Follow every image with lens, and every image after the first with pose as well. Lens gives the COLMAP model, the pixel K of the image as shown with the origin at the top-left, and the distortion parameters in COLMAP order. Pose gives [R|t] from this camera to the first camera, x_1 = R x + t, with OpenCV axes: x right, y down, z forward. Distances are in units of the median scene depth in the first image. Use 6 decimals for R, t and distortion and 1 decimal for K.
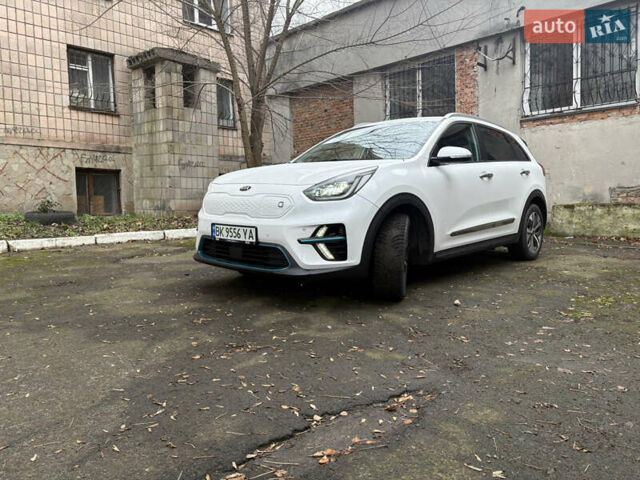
lens RADIAL K [[488.9, 0, 320.0], [0, 488.9, 240.0], [0, 0, 1]] dist [0.007687, 0.003934]
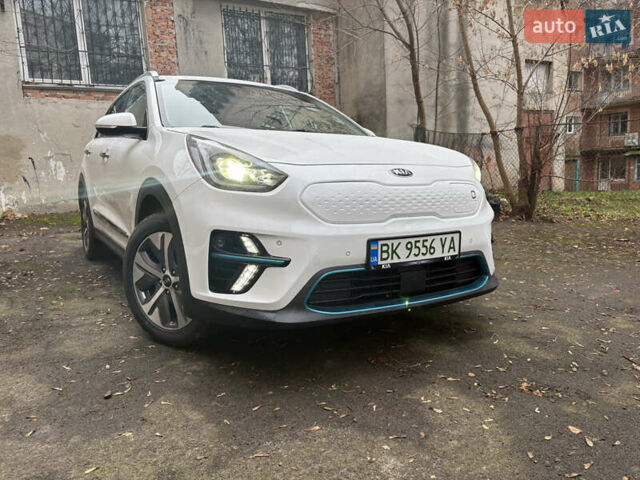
lens RADIAL K [[488.9, 0, 320.0], [0, 488.9, 240.0], [0, 0, 1]] dist [0.007687, 0.003934]
pose [[0.274691, -0.134012, 0.952148, -0.790852], [0.100586, 0.988812, 0.110154, -0.104119], [-0.956257, 0.065514, 0.285097, 0.968253]]
